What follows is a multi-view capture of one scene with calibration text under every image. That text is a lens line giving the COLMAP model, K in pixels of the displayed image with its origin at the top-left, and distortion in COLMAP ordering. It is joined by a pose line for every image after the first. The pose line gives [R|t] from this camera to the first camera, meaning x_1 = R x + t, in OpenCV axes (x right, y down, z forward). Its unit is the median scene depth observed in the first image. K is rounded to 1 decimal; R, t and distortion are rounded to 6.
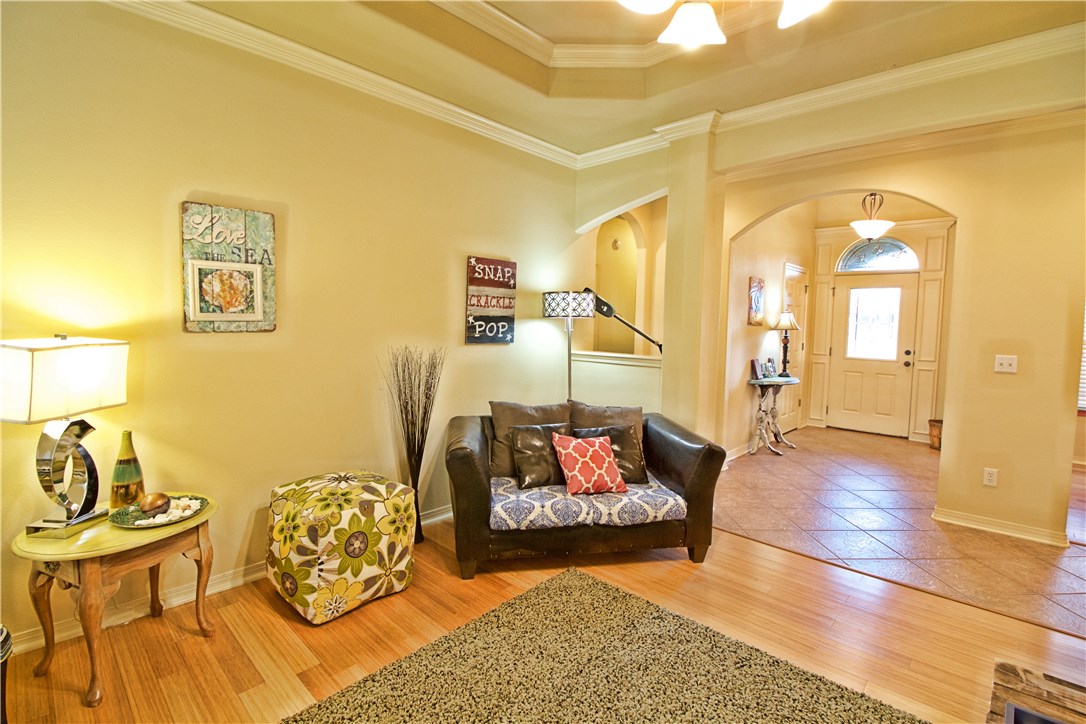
lens RADIAL K [[507.8, 0, 540.7], [0, 507.8, 352.2], [0, 0, 1]] dist [-0.003024, -0.010066]
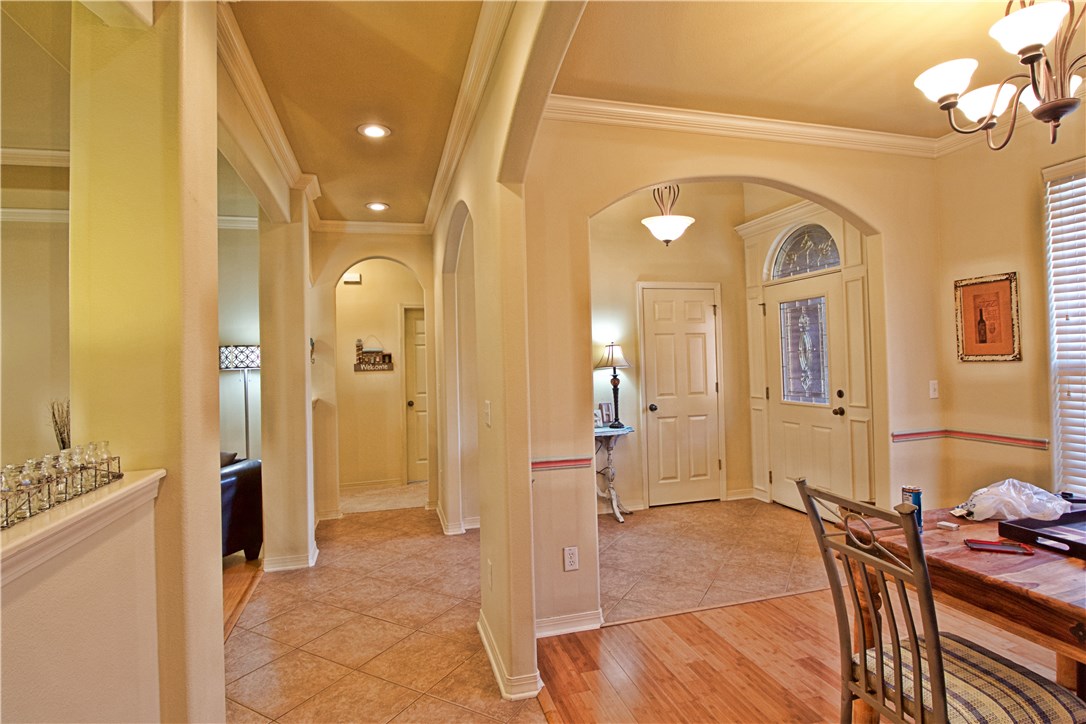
lens RADIAL K [[546.1, 0, 534.6], [0, 546.1, 351.3], [0, 0, 1]] dist [-0.007878, -0.004247]
pose [[0.856339, -0.052858, -0.513702, 1.522567], [0.010697, 0.996350, -0.084688, 0.002832], [0.516304, 0.067027, 0.853779, 0.400764]]
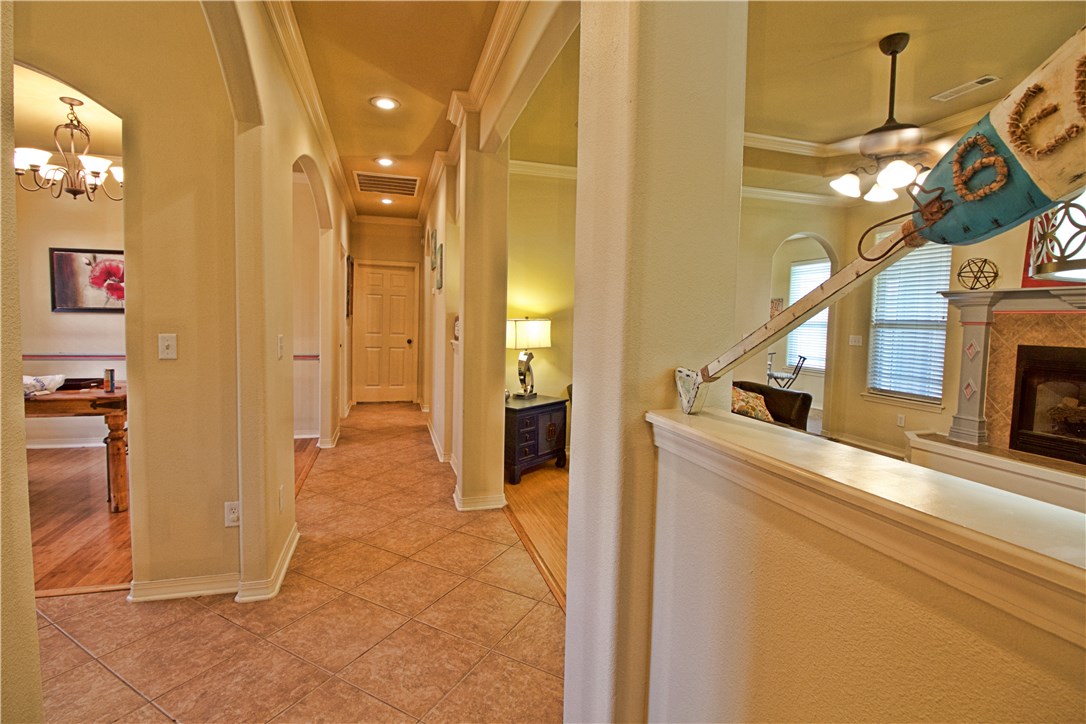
lens RADIAL K [[507.8, 0, 543.0], [0, 507.8, 344.7], [0, 0, 1]] dist [-0.003024, -0.010066]
pose [[-0.871016, -0.064464, 0.487006, 0.219883], [-0.010101, 0.993494, 0.113440, -0.078141], [-0.491151, 0.093888, -0.866000, 1.620930]]
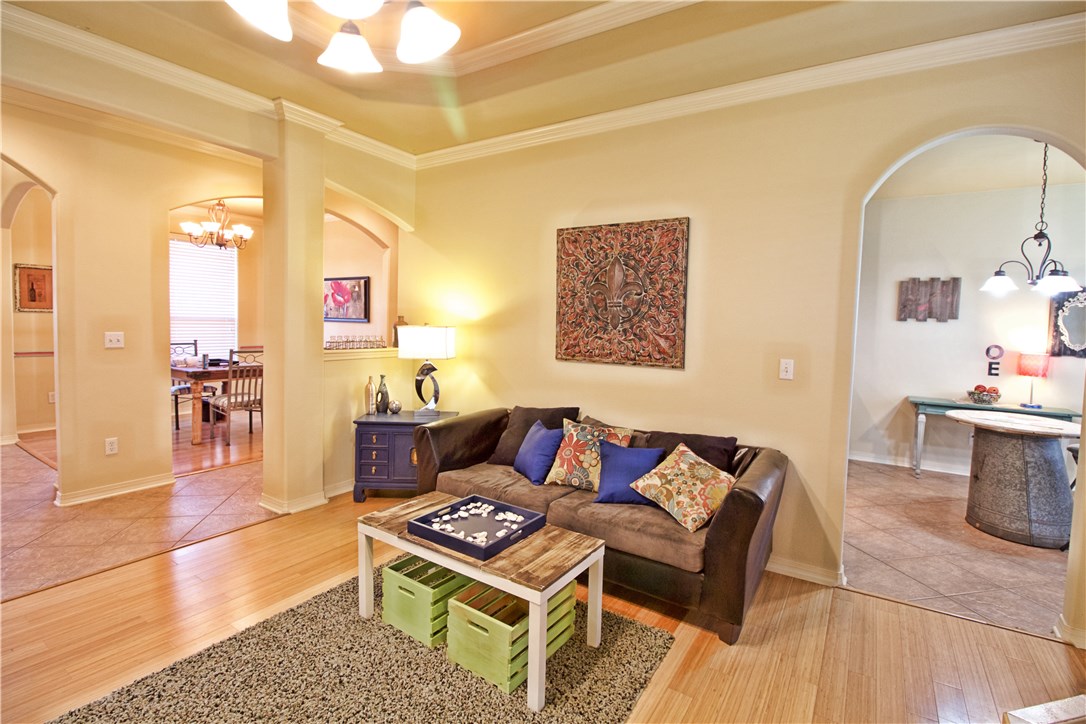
lens RADIAL K [[507.8, 0, 542.3], [0, 507.8, 351.1], [0, 0, 1]] dist [-0.003024, -0.010066]
pose [[-0.176111, -0.083394, 0.980831, -0.346620], [0.029552, 0.995508, 0.089948, -0.026049], [-0.983927, 0.044826, -0.172856, 0.305178]]
